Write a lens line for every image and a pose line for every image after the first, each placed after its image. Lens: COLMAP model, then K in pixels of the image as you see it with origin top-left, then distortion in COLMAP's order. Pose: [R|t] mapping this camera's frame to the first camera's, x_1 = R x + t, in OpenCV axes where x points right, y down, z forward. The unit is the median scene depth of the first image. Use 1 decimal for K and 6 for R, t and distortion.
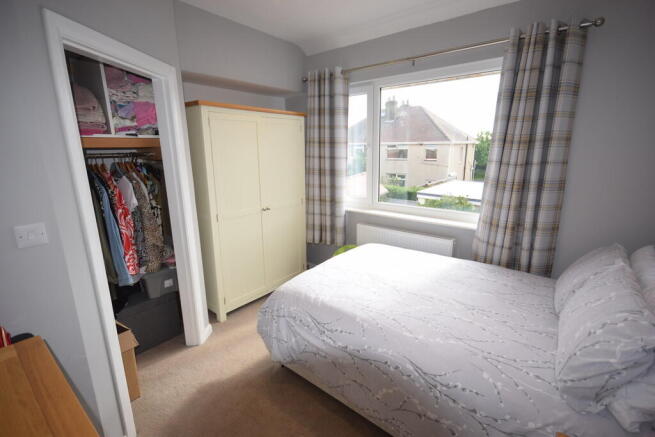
lens RADIAL K [[301.4, 0, 328.6], [0, 301.4, 216.5], [0, 0, 1]] dist [0.002156, -0.000456]
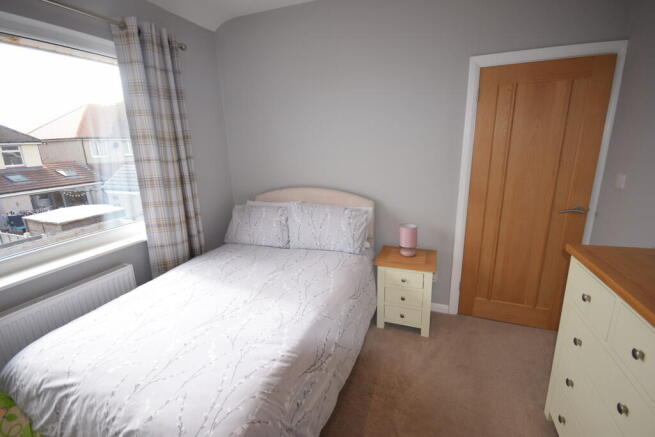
lens RADIAL K [[294.3, 0, 327.5], [0, 294.3, 218.5], [0, 0, 1]] dist [0.001186, -0.013740]
pose [[-0.320780, -0.219382, 0.921397, -0.564584], [0.243871, 0.920877, 0.304160, -0.181287], [-0.915220, 0.322270, -0.241898, 0.887958]]
